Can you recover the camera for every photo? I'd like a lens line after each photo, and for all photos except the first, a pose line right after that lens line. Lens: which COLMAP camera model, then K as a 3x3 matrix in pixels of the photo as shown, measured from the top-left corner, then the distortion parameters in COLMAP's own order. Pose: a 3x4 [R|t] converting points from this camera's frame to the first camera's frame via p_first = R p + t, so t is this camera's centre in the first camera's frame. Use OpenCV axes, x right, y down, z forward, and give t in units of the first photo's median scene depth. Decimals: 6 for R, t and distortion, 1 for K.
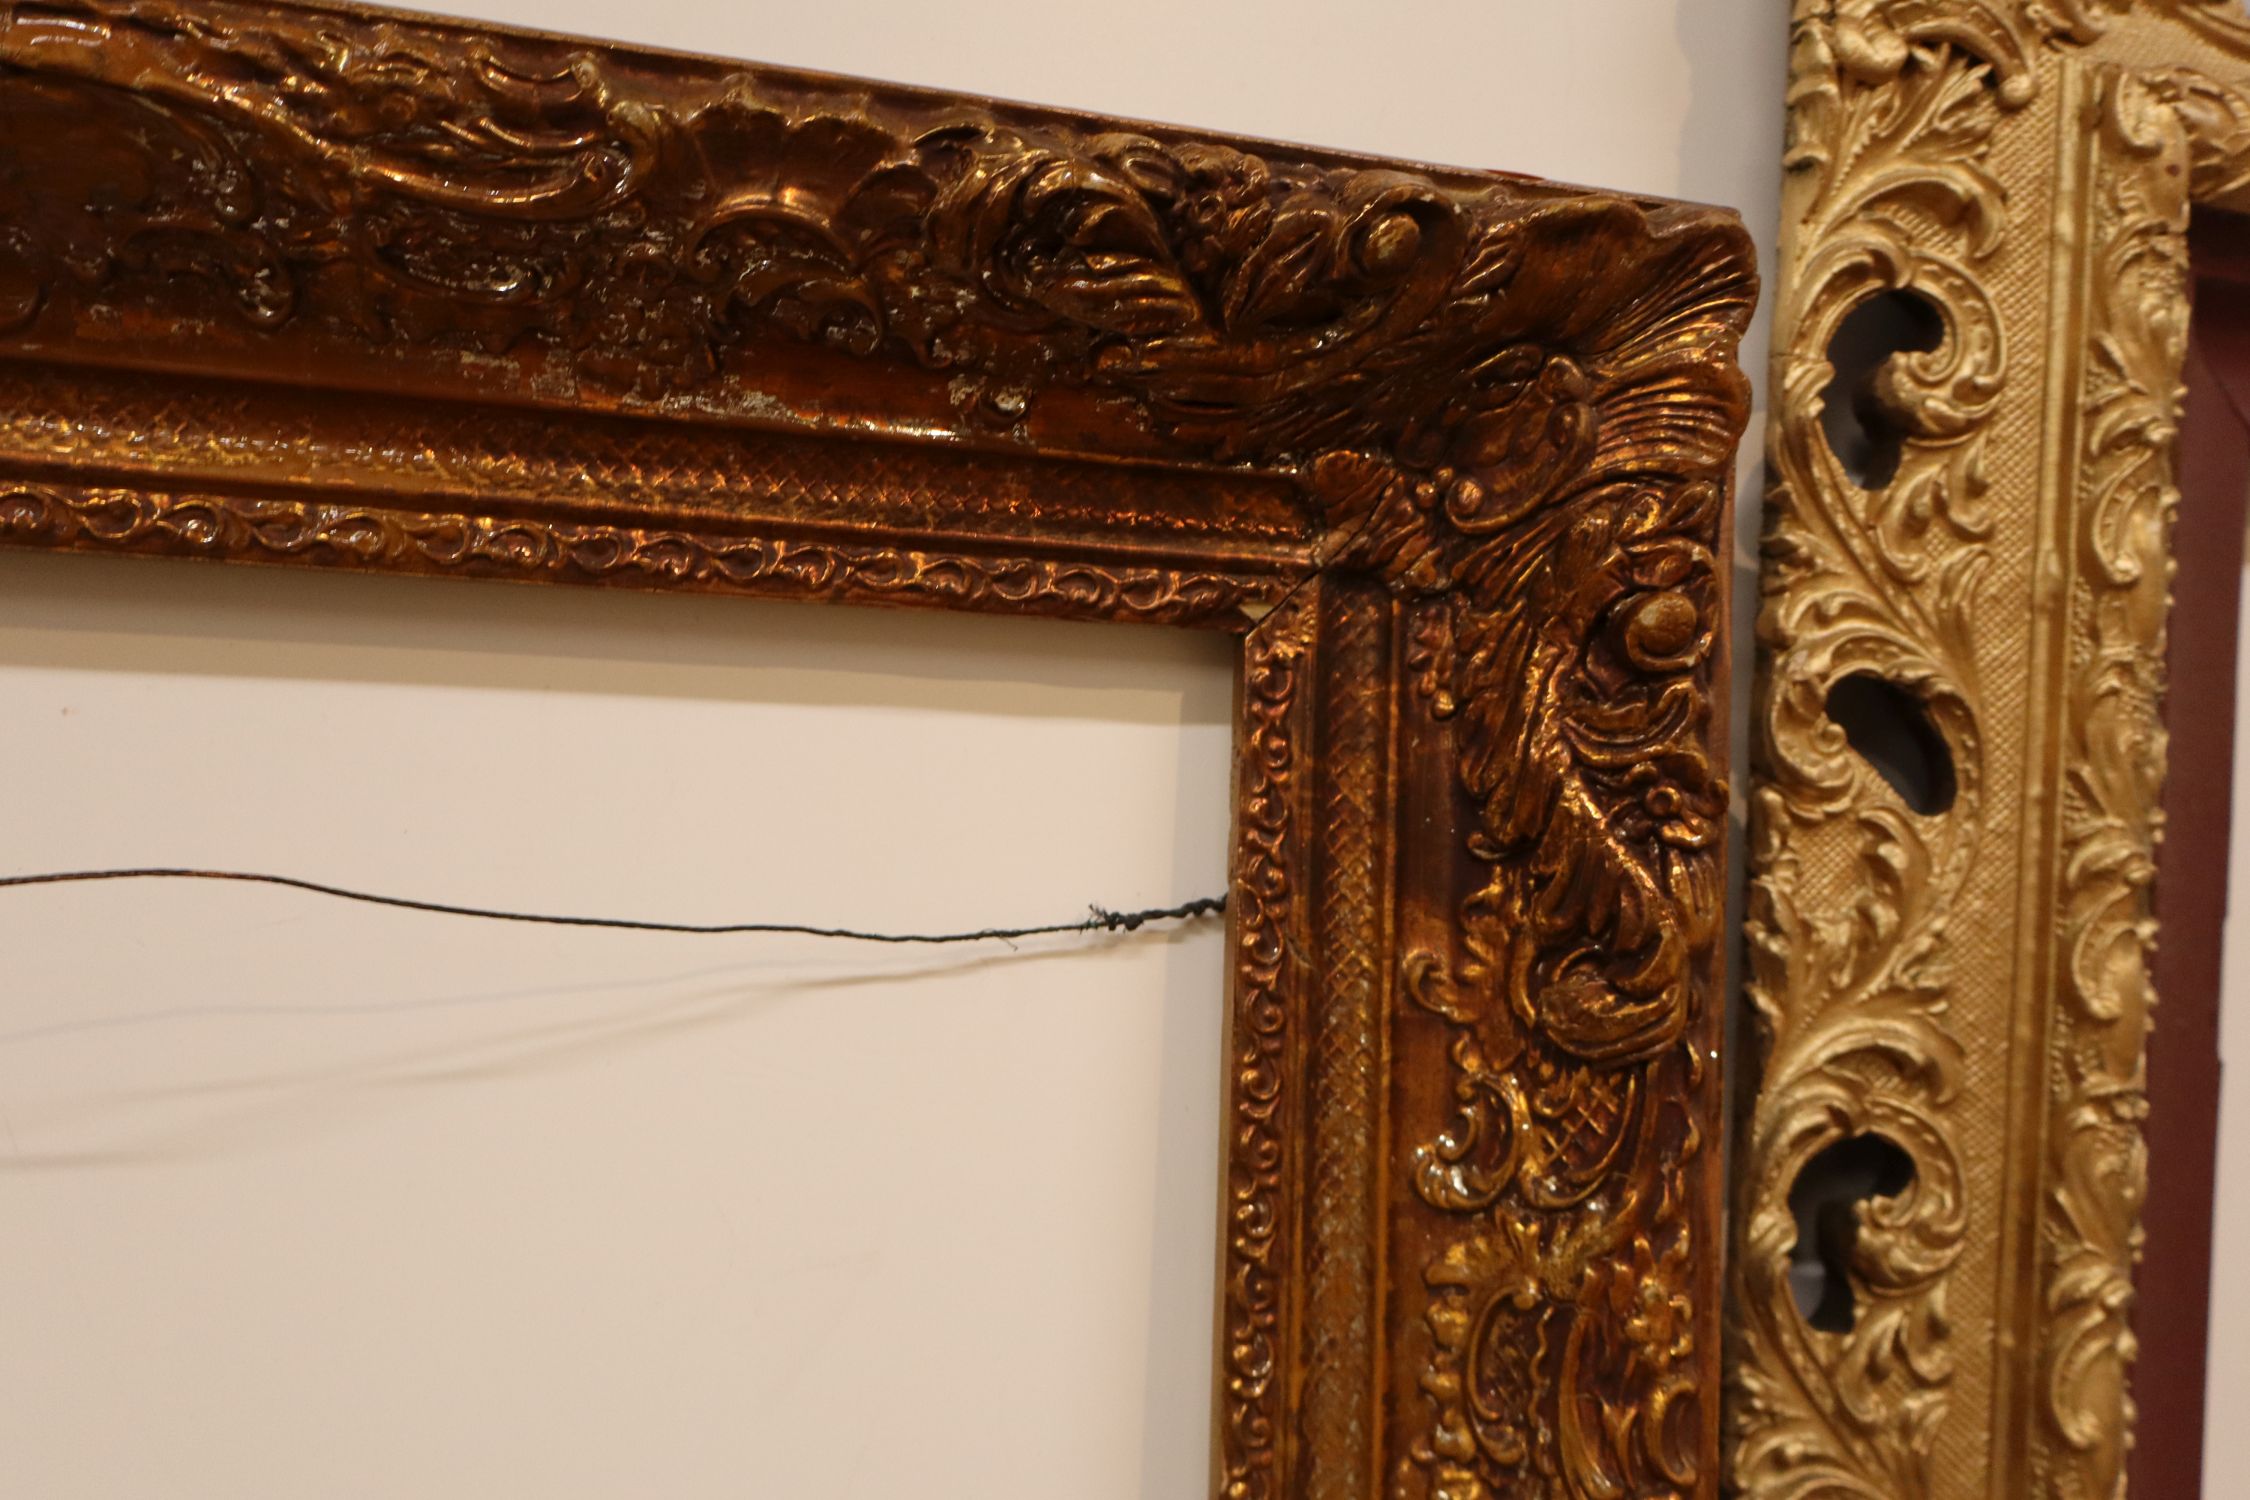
lens RADIAL K [[2098.2, 0, 1125.0], [0, 2098.2, 750.0], [0, 0, 1]] dist [0.007603, 0.007296]
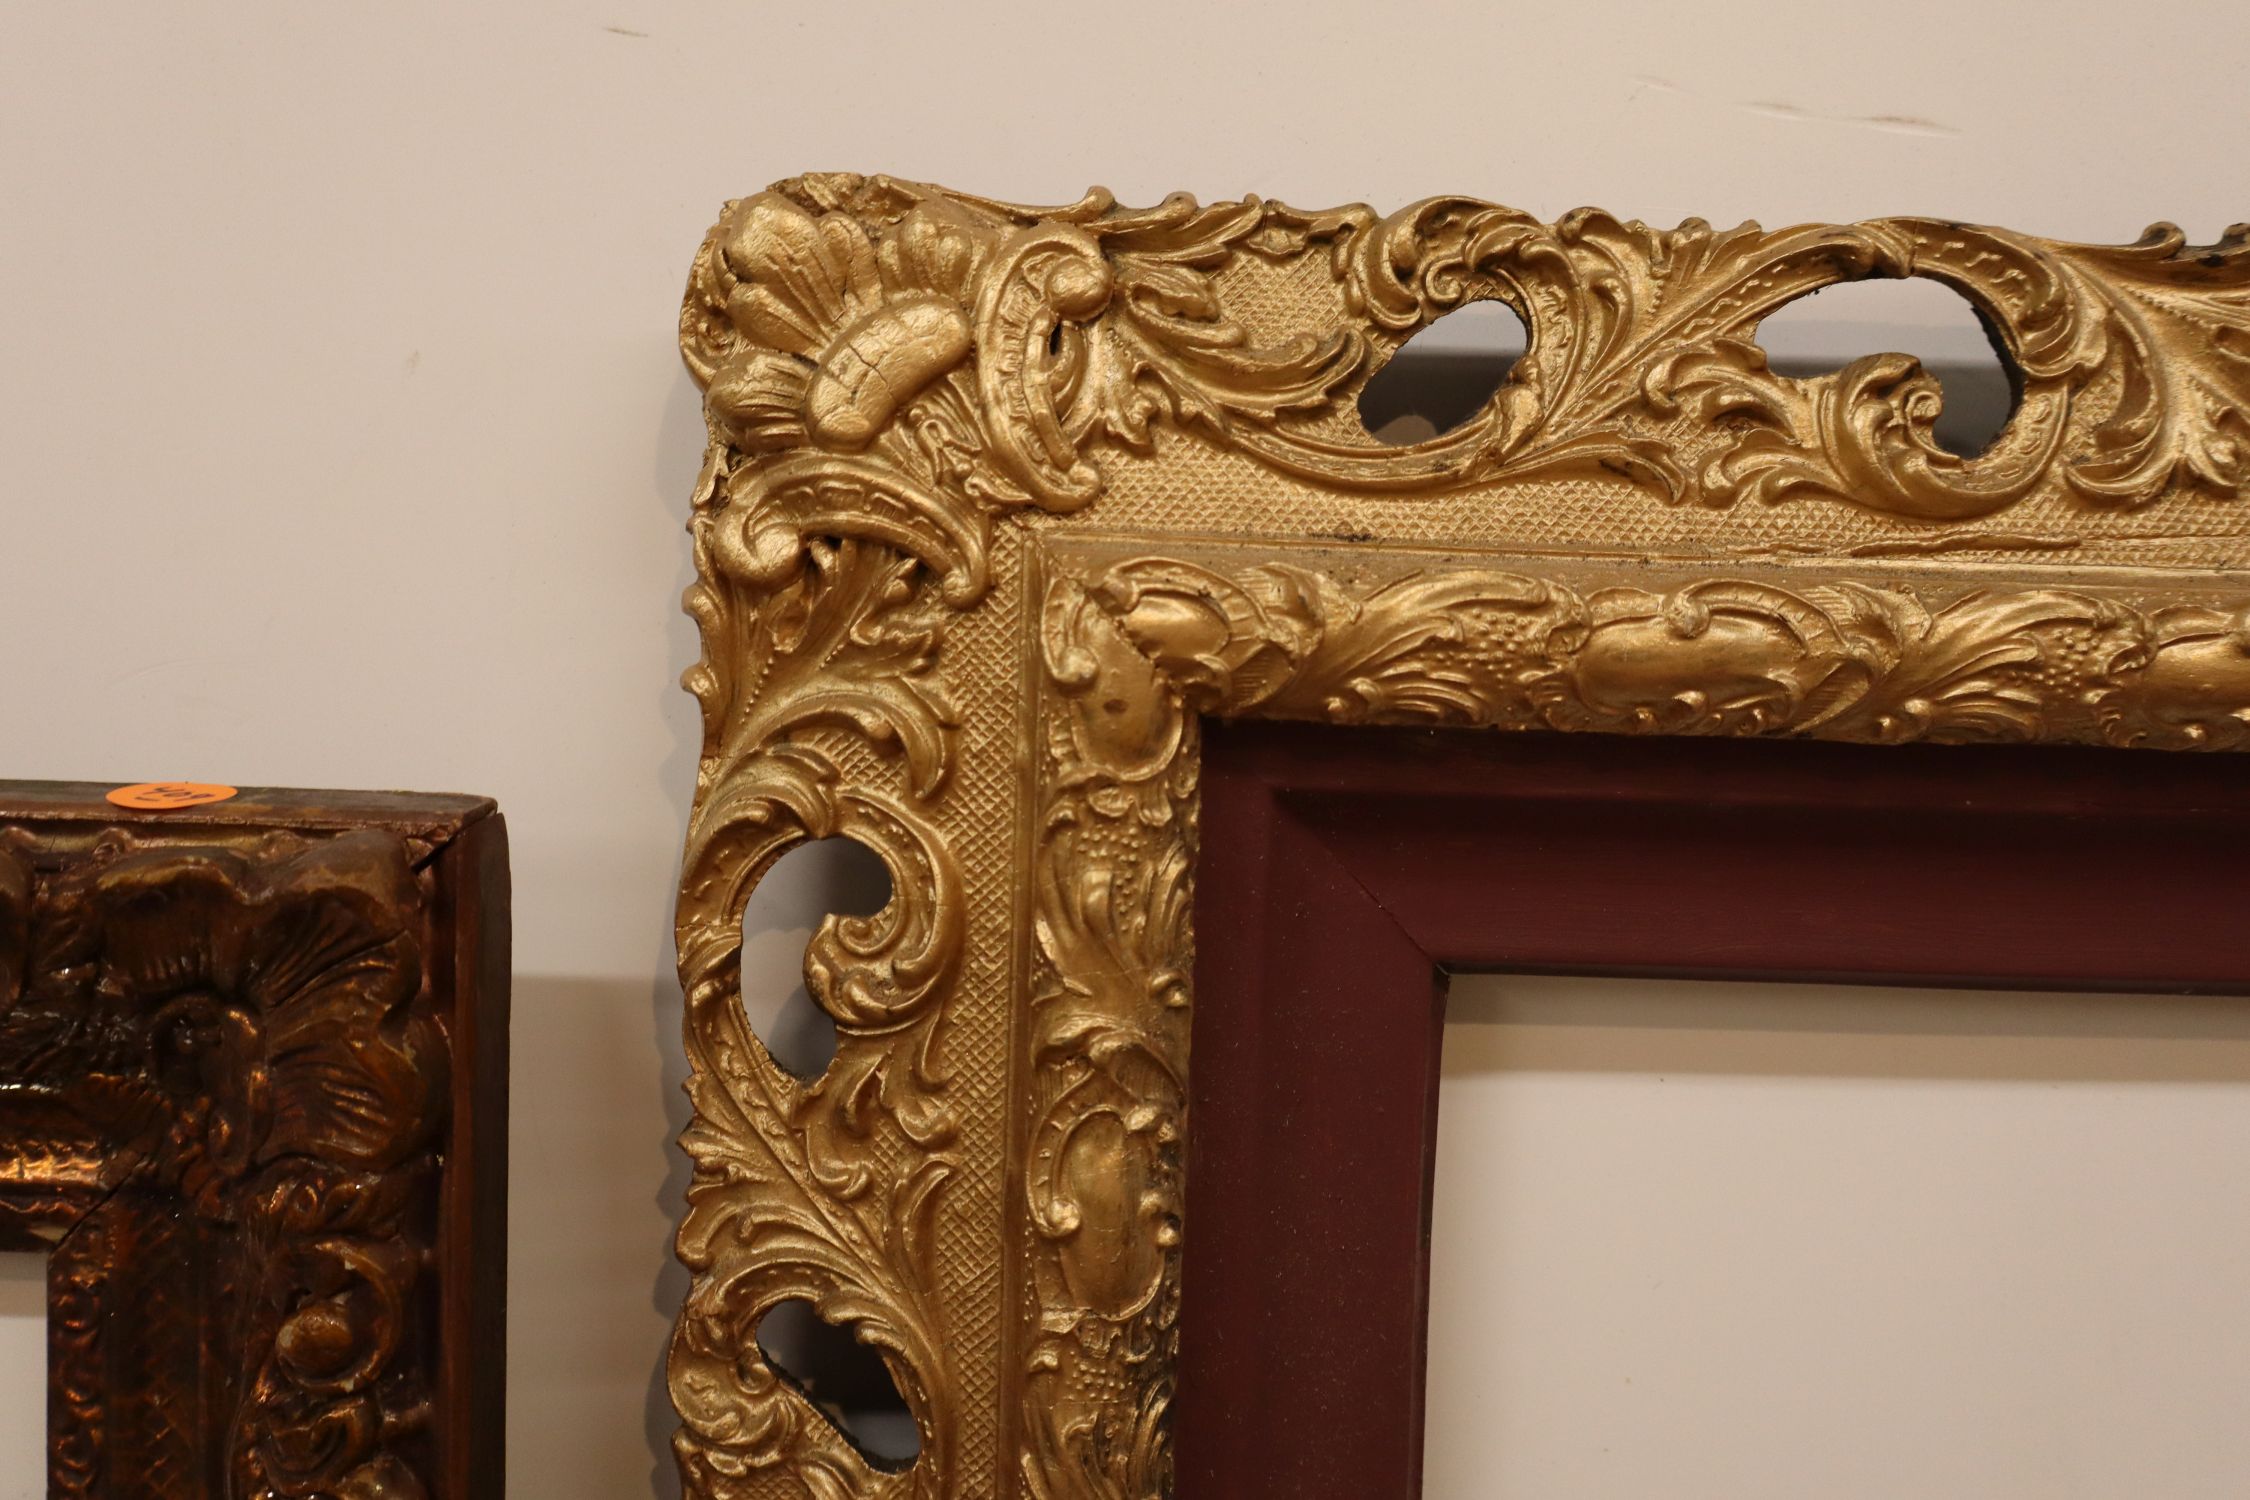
lens RADIAL K [[2032.1, 0, 1125.0], [0, 2032.1, 750.0], [0, 0, 1]] dist [-0.000423, 0.001336]
pose [[0.956714, 0.009801, -0.290866, 0.710647], [0.013933, 0.996744, 0.079417, -0.316134], [0.290697, -0.080032, 0.953462, 0.299181]]
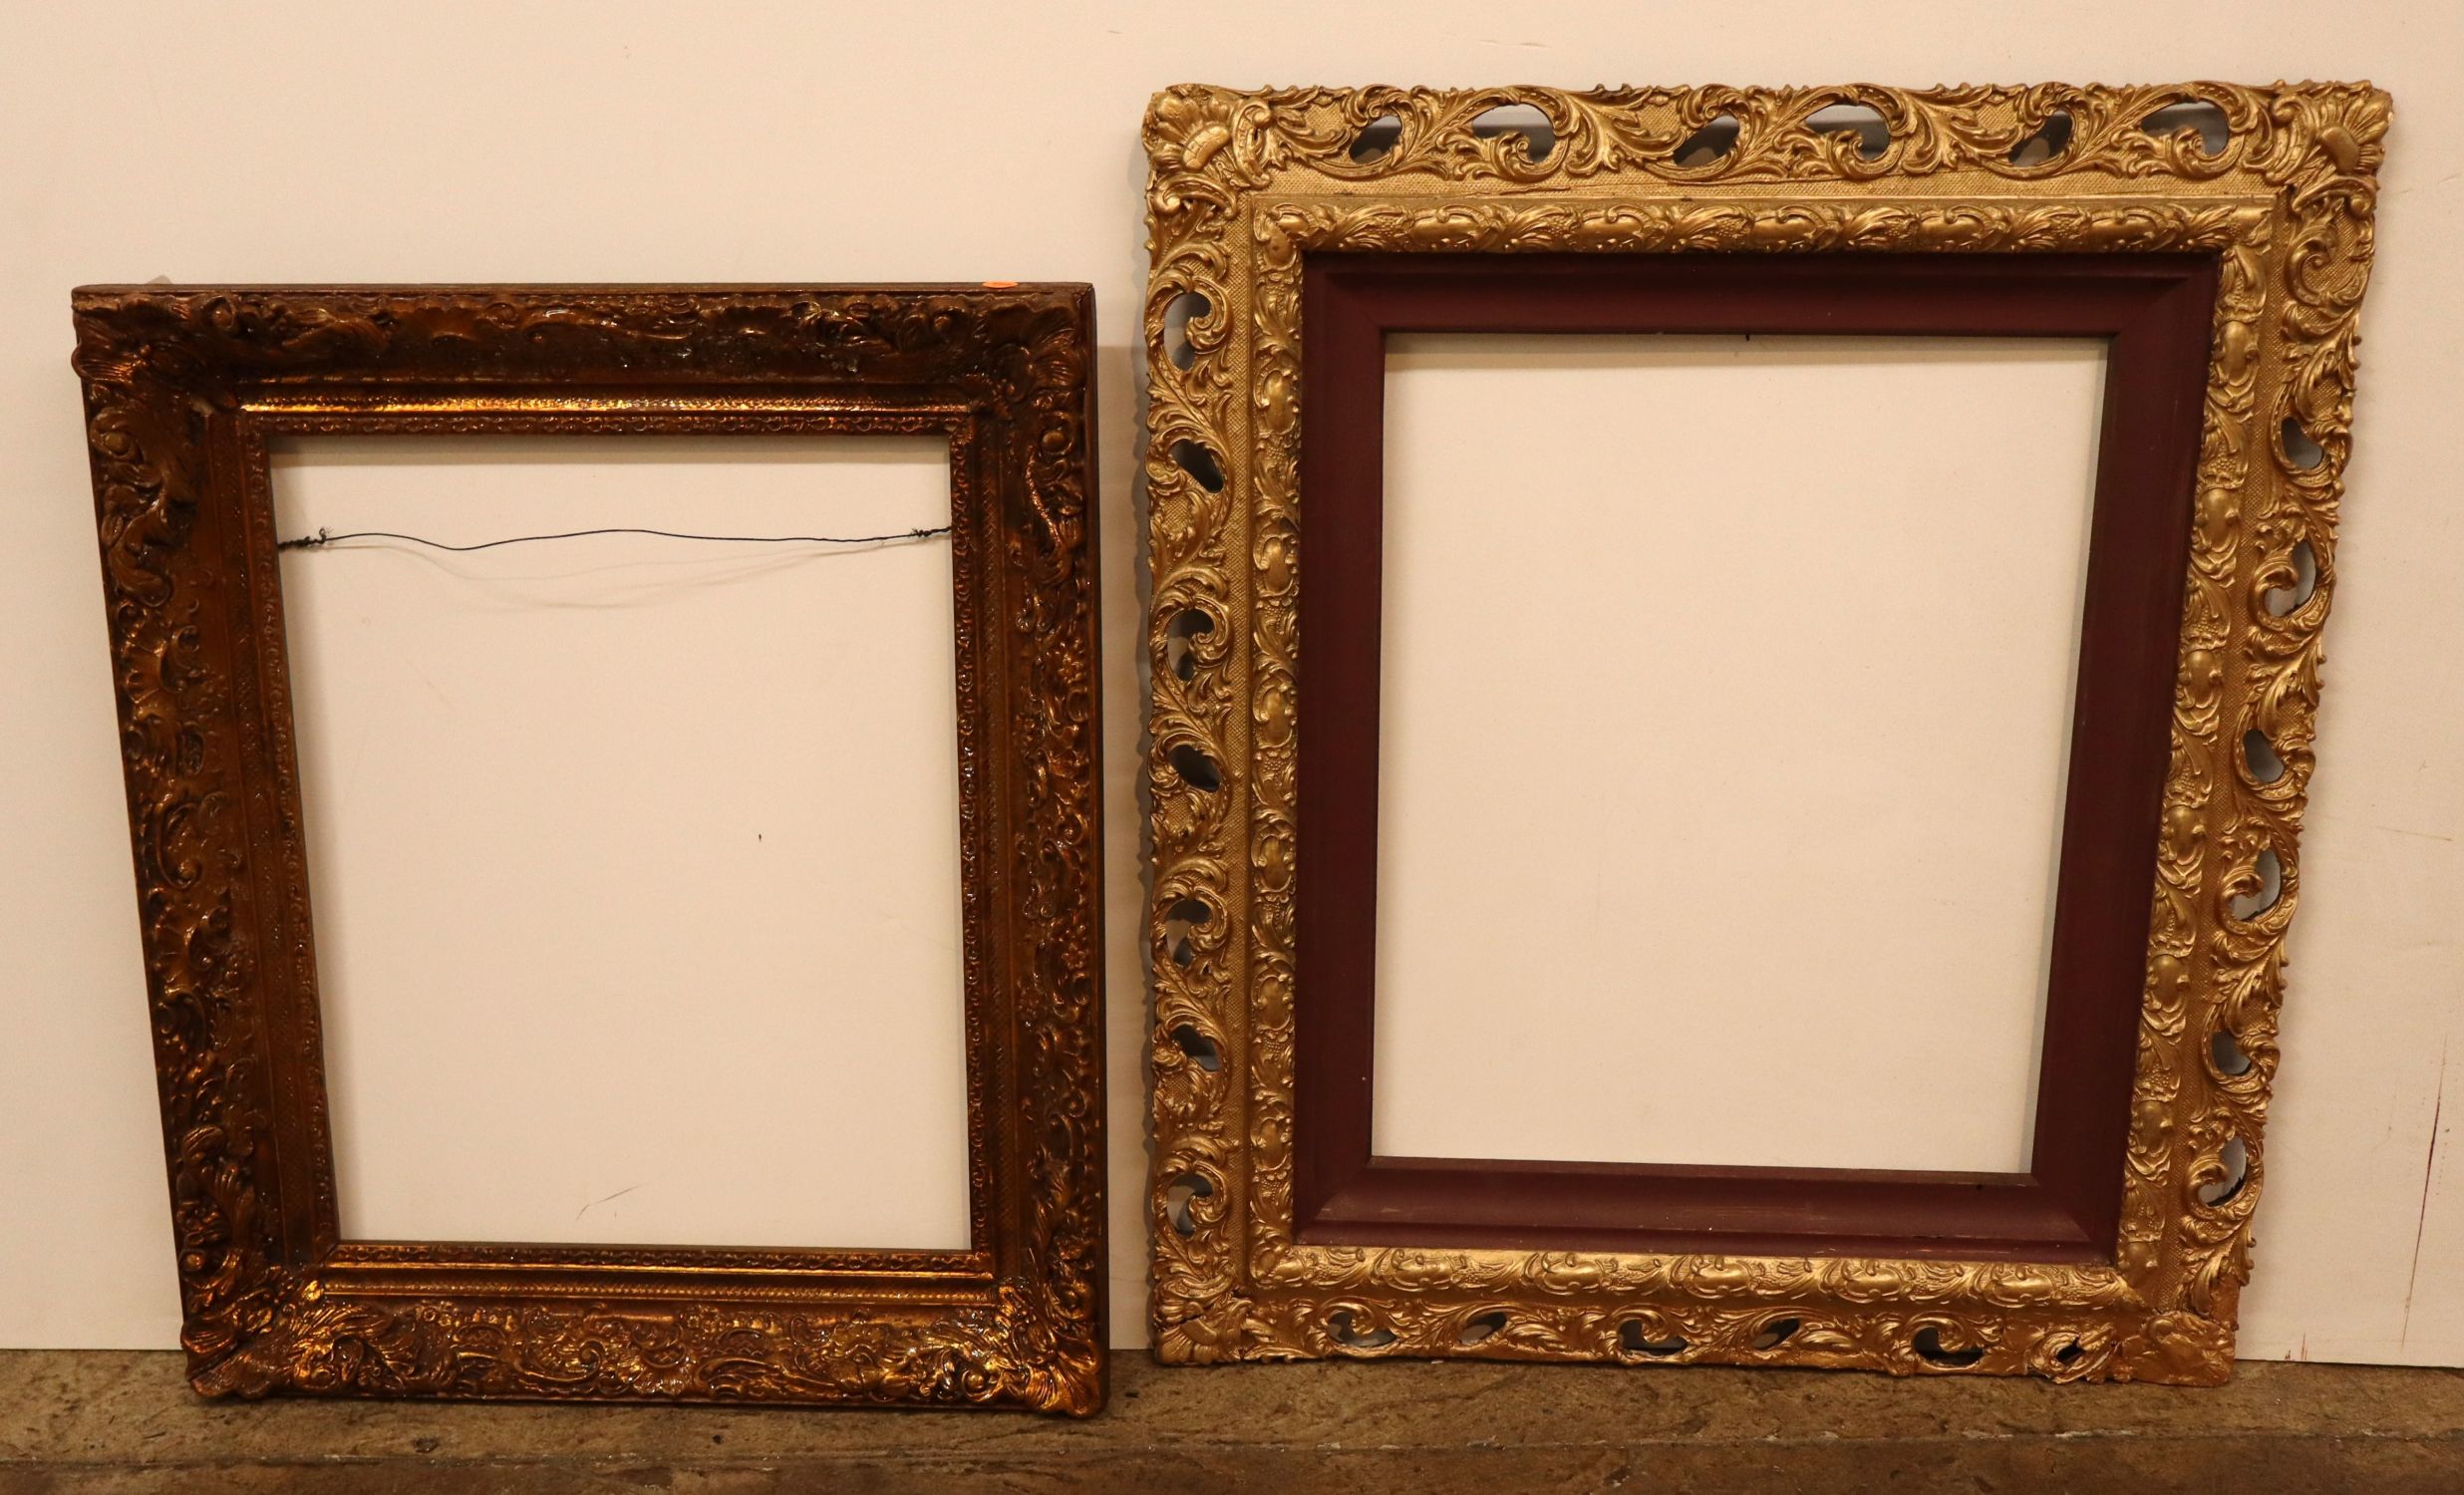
lens RADIAL K [[2487.2, 0, 1222.0], [0, 2487.2, 852.9], [0, 0, 1]] dist [-0.013007, -0.001885]
pose [[0.939696, 0.050530, -0.338257, 1.509553], [0.047275, 0.960341, 0.274790, -0.403407], [0.338727, -0.274210, 0.900041, -1.998193]]
